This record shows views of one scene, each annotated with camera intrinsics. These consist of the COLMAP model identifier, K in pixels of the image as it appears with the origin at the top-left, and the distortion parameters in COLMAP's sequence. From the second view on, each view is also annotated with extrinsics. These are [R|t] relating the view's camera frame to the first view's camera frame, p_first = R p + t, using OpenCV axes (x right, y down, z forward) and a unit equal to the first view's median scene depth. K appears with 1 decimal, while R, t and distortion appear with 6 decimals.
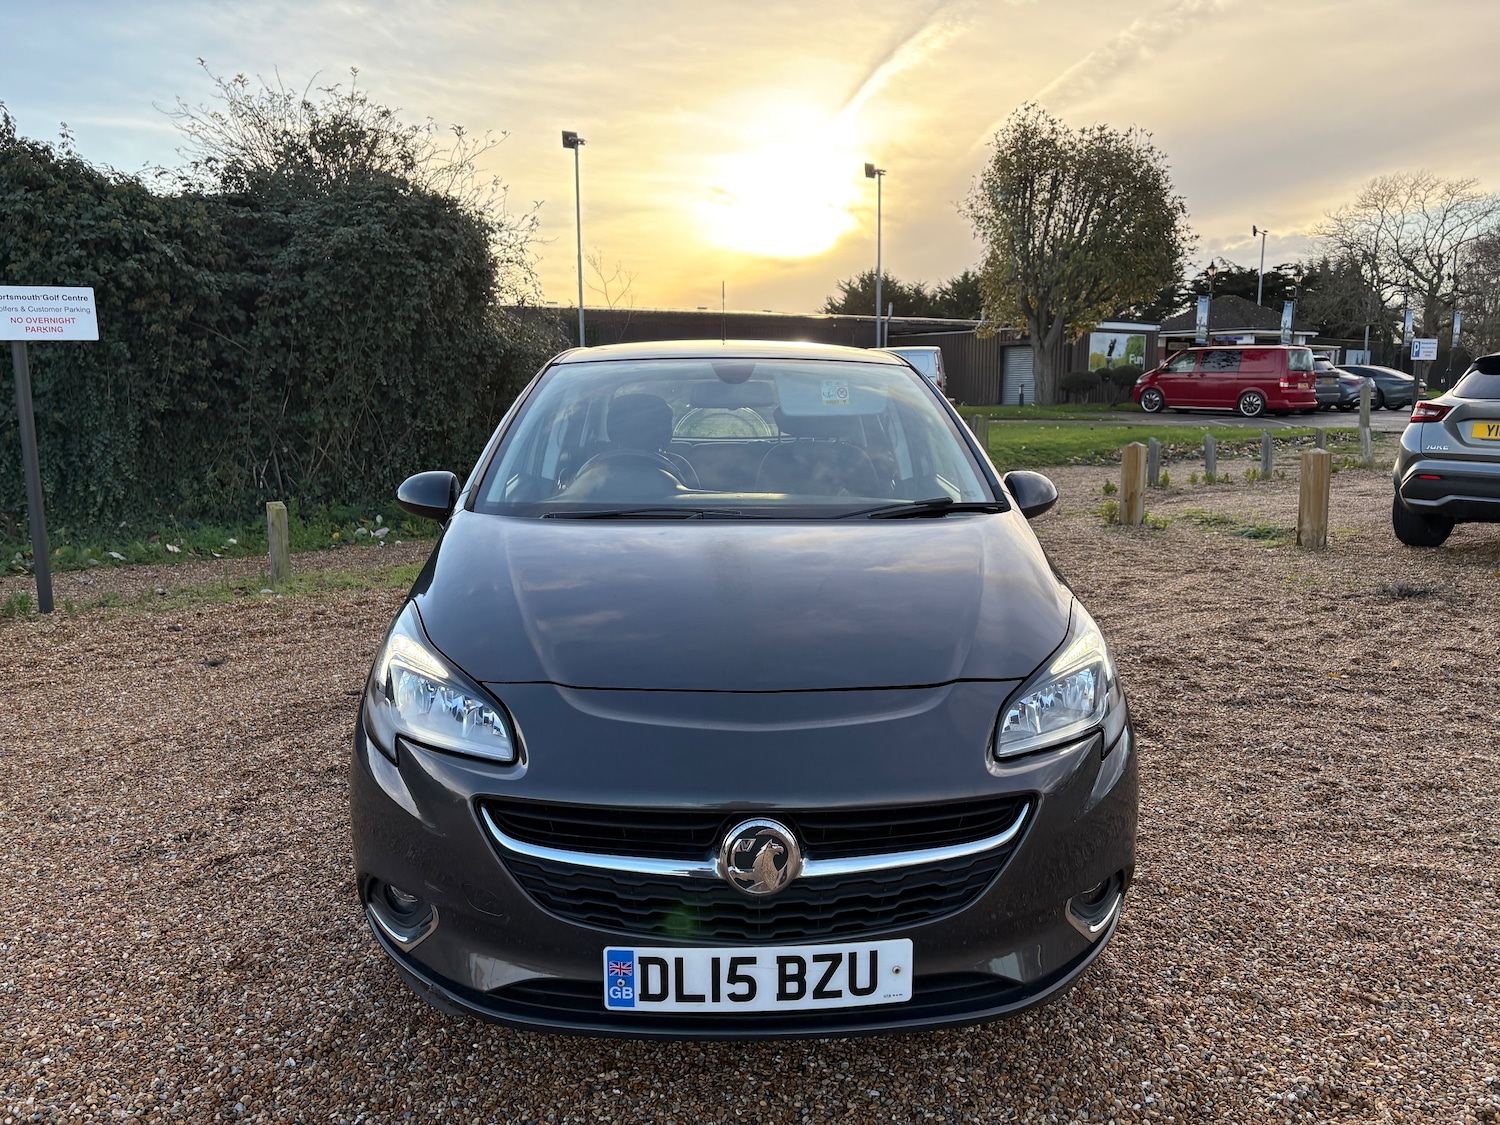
lens RADIAL K [[1135.4, 0, 757.2], [0, 1135.4, 572.9], [0, 0, 1]] dist [0.043694, -0.046786]
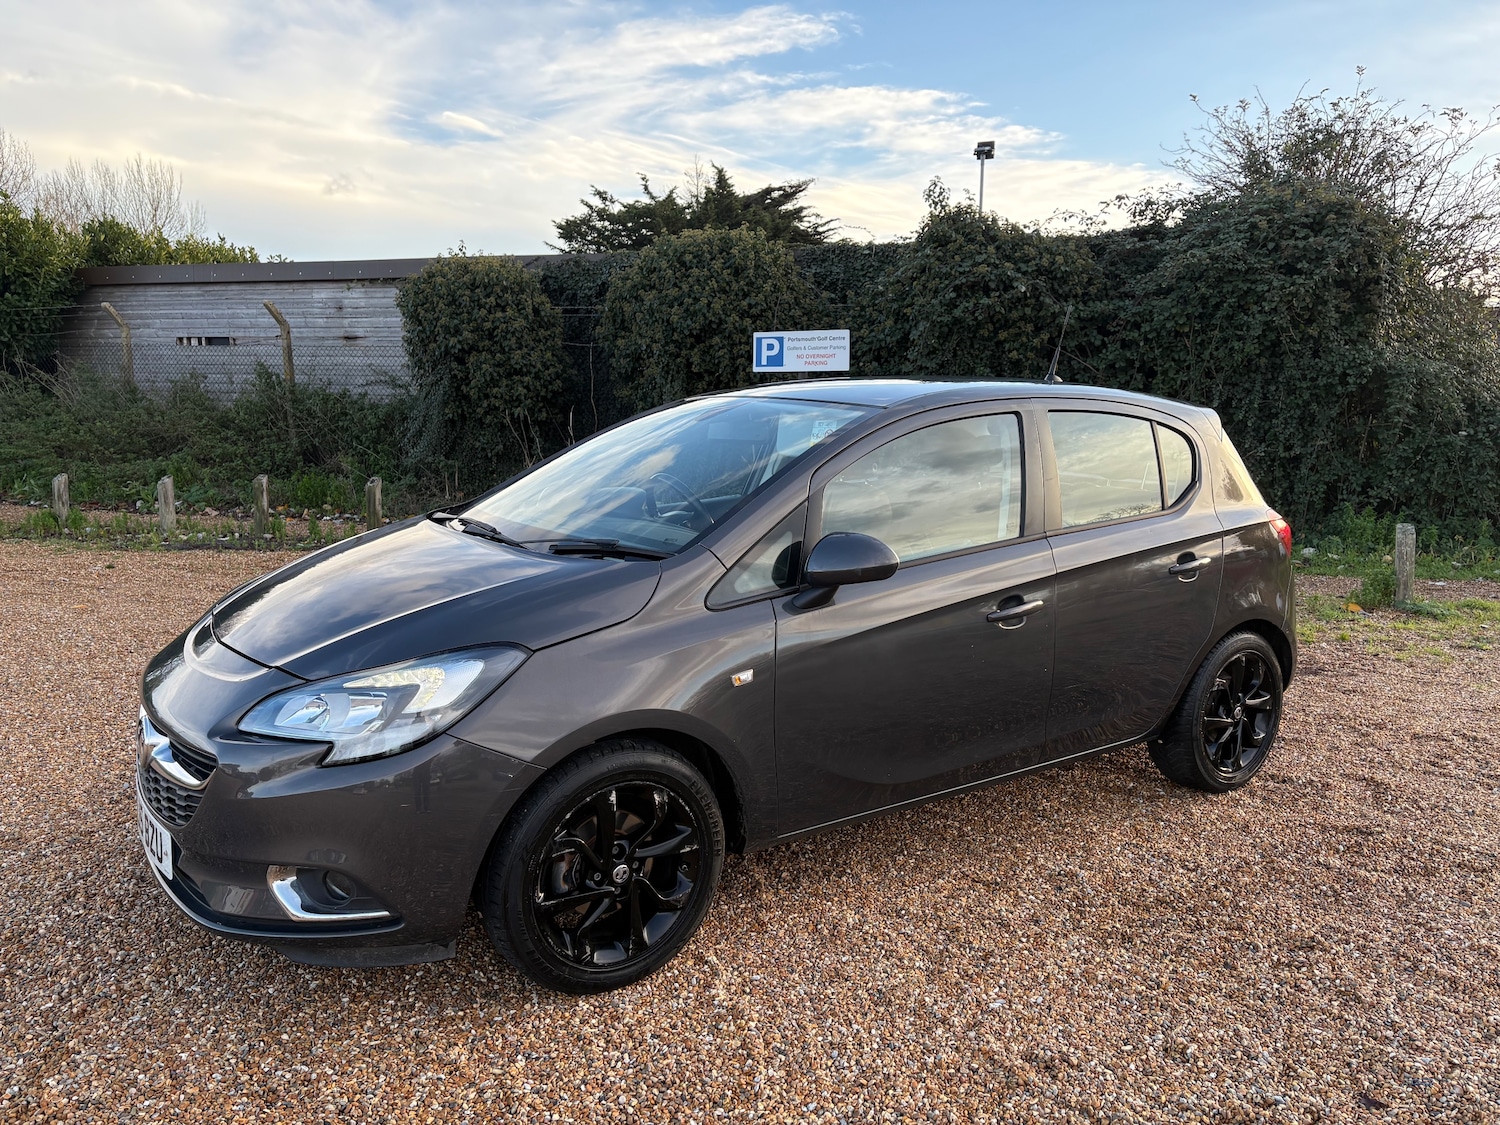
lens RADIAL K [[1135.4, 0, 748.0], [0, 1135.4, 557.8], [0, 0, 1]] dist [0.043694, -0.046786]
pose [[0.534327, 0.132805, -0.834780, 0.432856], [-0.151786, 0.986603, 0.059803, -0.051668], [0.831538, 0.094754, 0.547326, 0.218390]]
